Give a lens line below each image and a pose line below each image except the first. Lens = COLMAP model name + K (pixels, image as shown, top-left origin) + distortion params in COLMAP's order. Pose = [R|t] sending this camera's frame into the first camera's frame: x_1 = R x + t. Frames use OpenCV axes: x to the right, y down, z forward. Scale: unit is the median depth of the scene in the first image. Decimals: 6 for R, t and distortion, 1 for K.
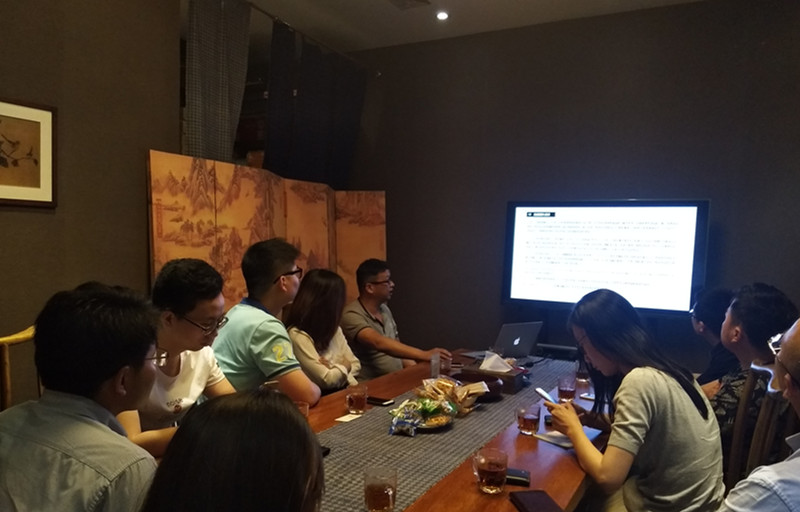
lens RADIAL K [[654.8, 0, 407.2], [0, 654.8, 280.9], [0, 0, 1]] dist [0.033180, -0.047037]
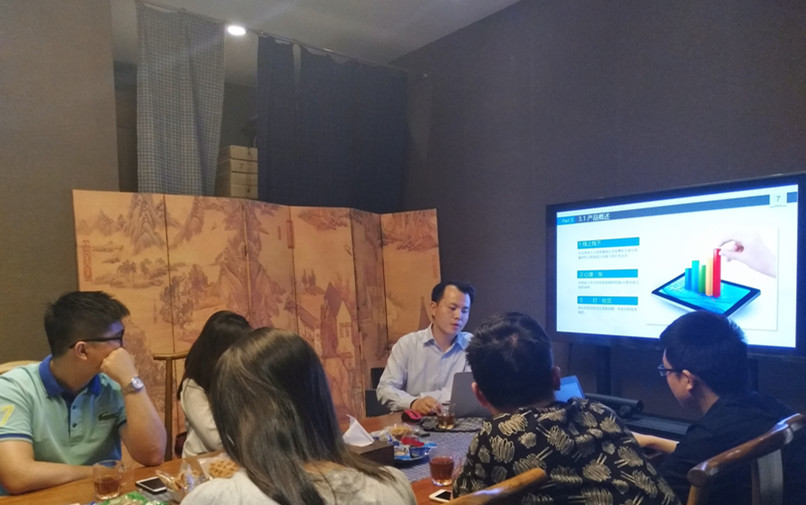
lens RADIAL K [[649.8, 0, 429.4], [0, 649.8, 285.6], [0, 0, 1]] dist [0.043244, -0.064170]
pose [[0.922647, -0.046666, -0.382812, 0.374675], [0.034922, 0.998683, -0.037573, -0.005828], [0.384062, 0.021298, 0.923062, 0.275164]]
